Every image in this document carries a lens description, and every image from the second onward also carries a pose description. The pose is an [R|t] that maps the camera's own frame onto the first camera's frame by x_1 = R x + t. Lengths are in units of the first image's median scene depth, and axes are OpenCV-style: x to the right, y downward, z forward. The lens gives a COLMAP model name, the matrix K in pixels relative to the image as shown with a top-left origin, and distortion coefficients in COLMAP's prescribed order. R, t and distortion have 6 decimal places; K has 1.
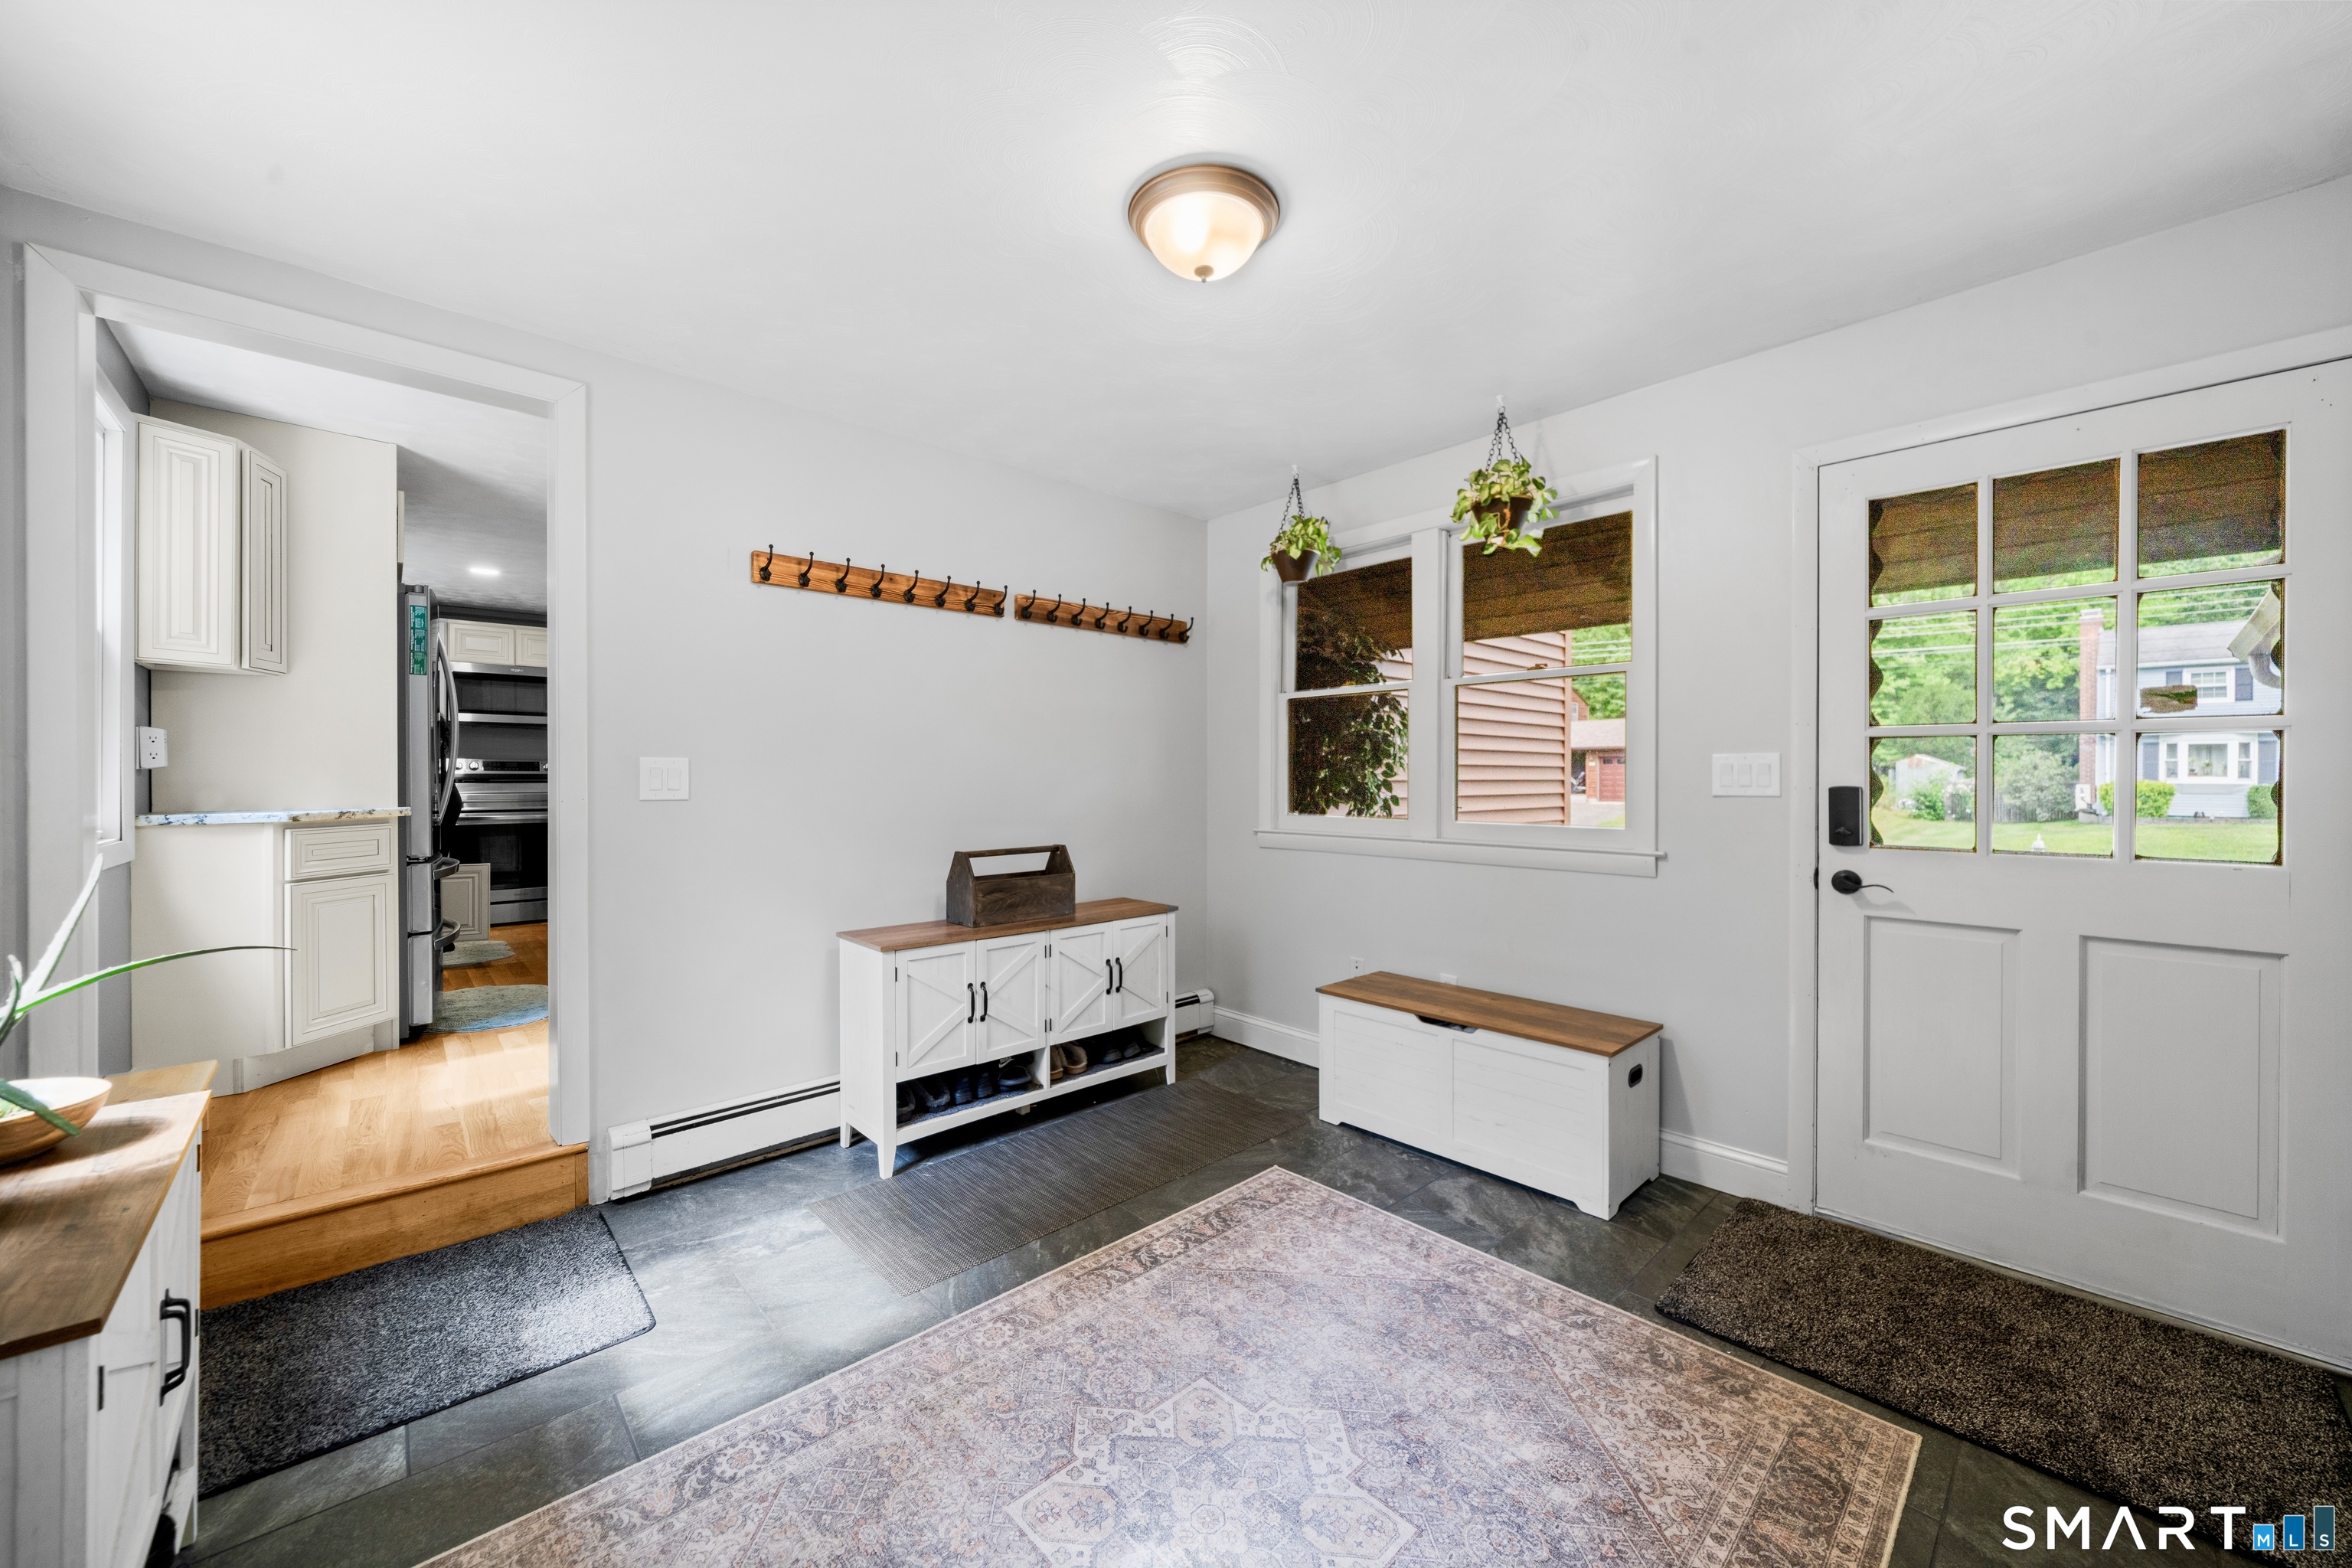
lens RADIAL K [[881.4, 0, 1177.3], [0, 881.4, 796.6], [0, 0, 1]] dist [0.002552, 0.000154]
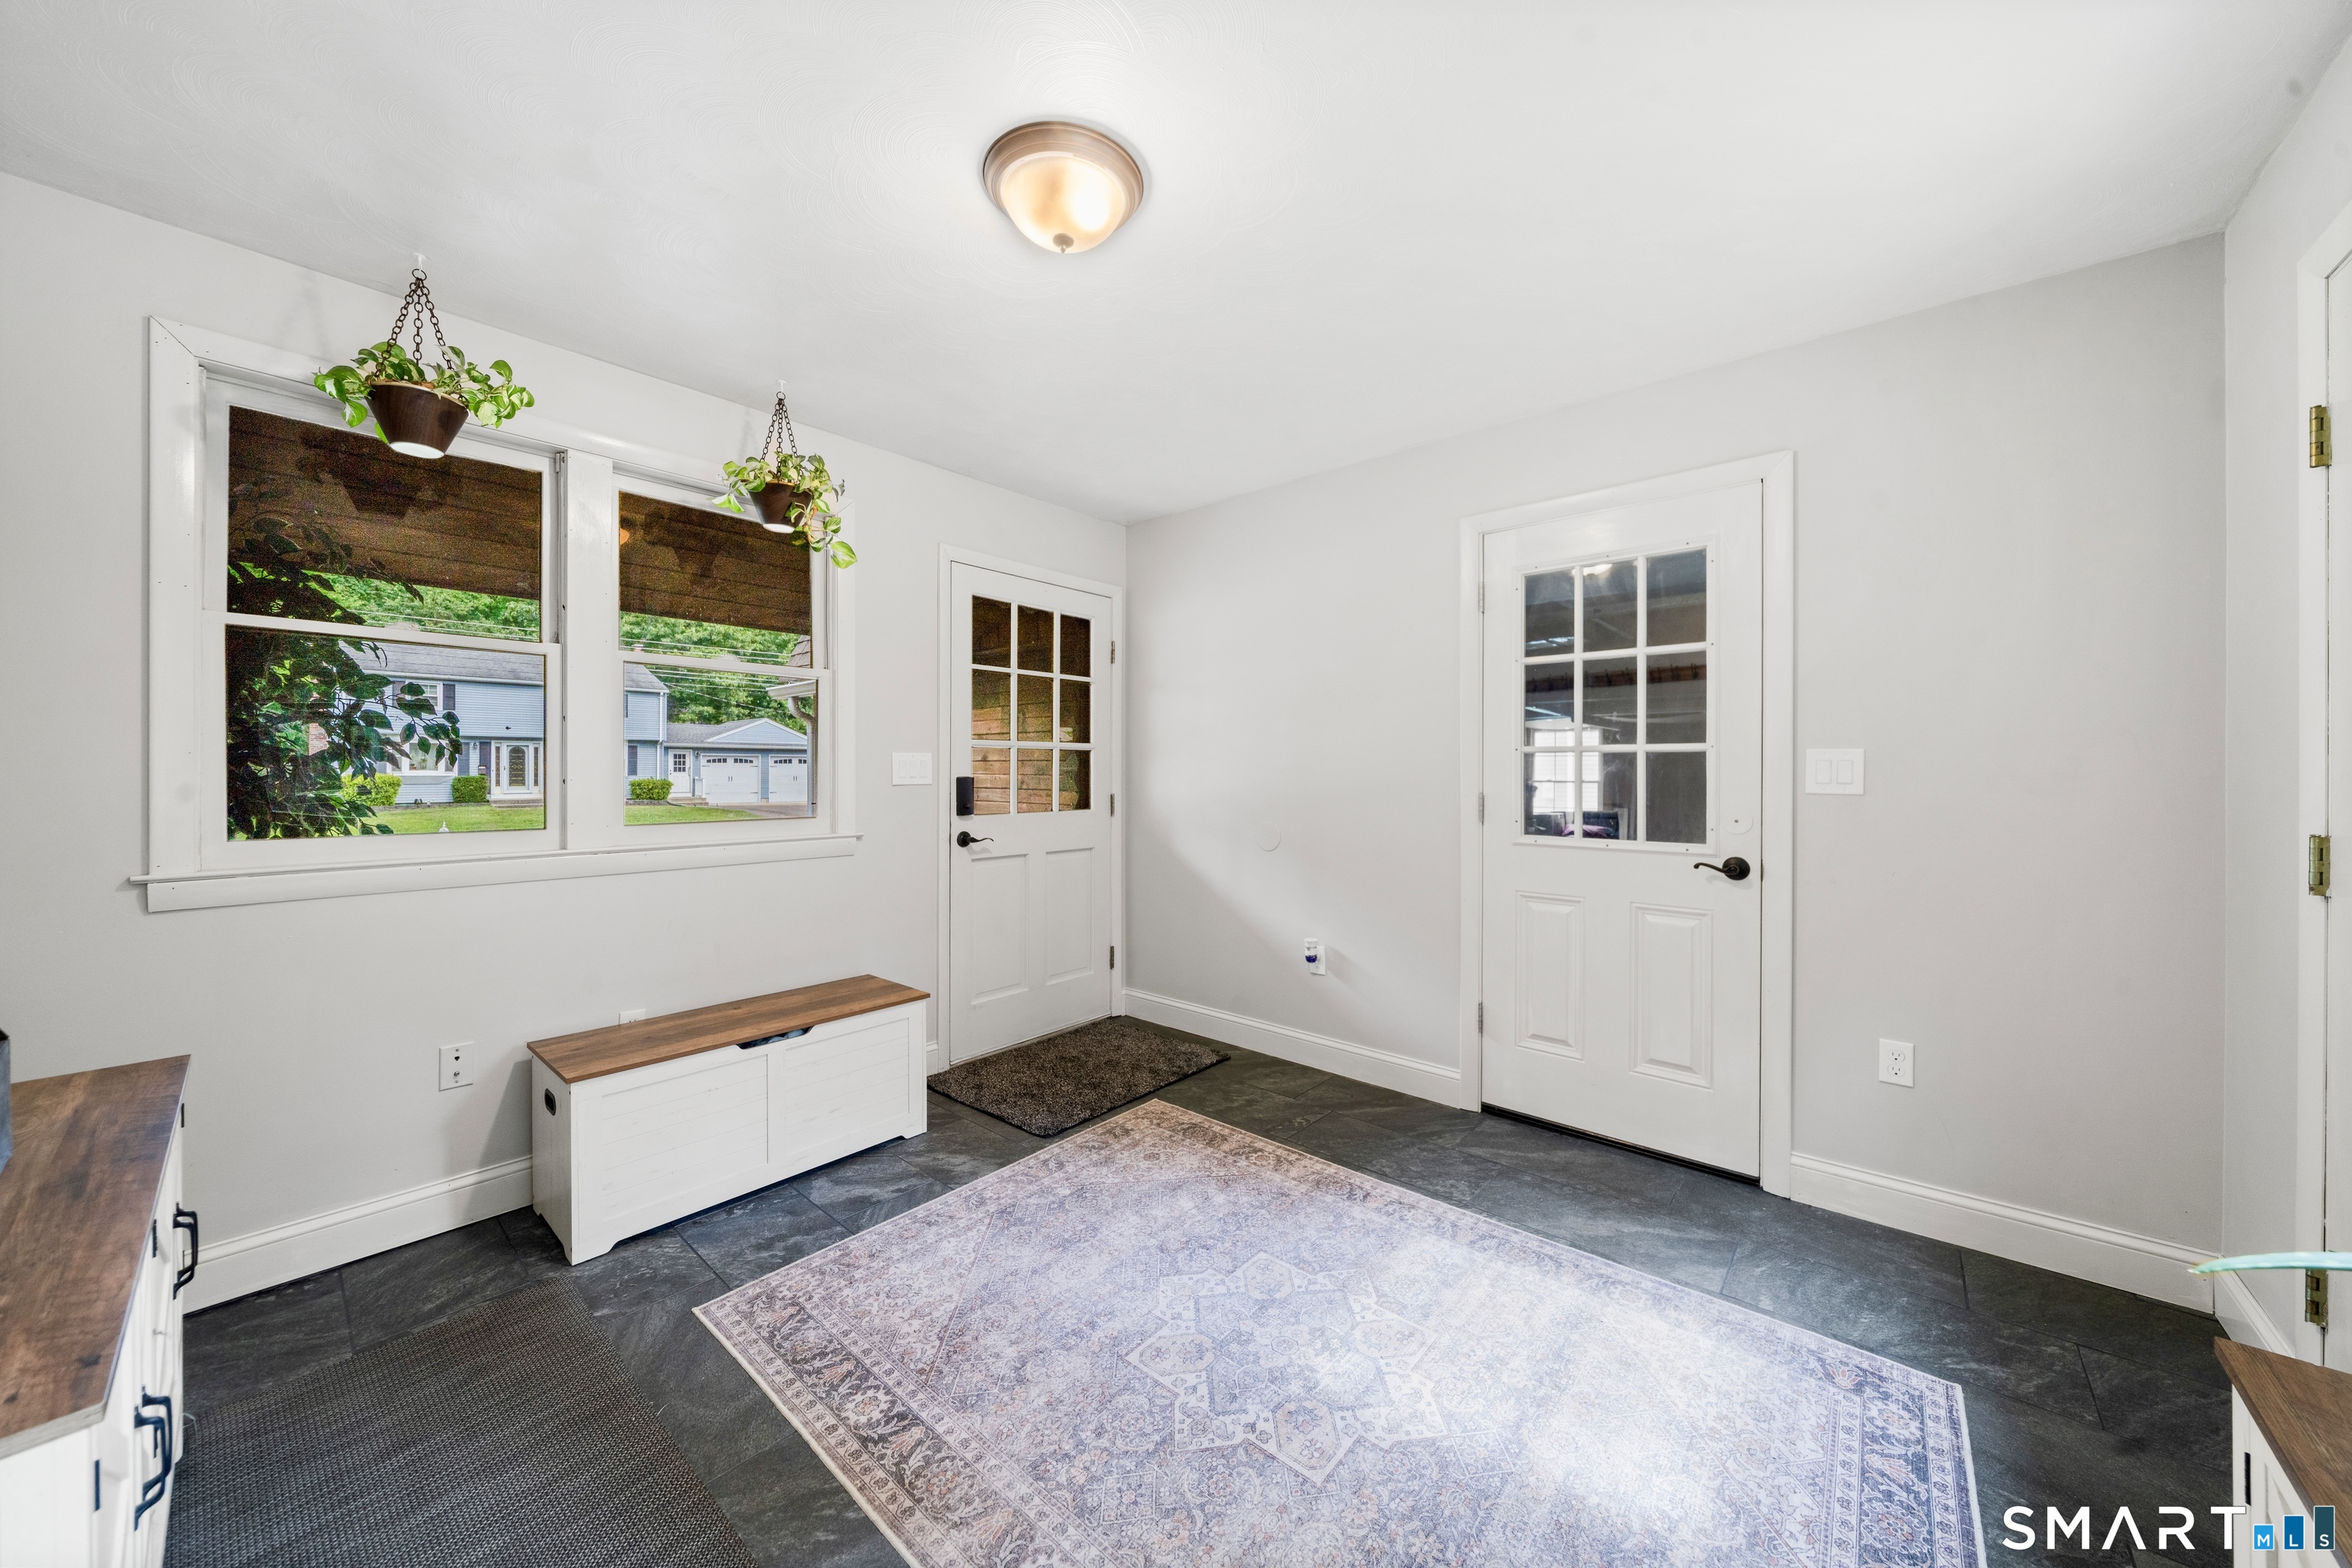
lens RADIAL K [[832.5, 0, 1173.2], [0, 832.5, 766.4], [0, 0, 1]] dist [-0.003488, -0.000075]
pose [[-0.114562, 0.004496, 0.993406, -0.742709], [0.022178, 0.999752, -0.001967, -0.019243], [-0.993169, 0.021807, -0.114633, 0.823147]]
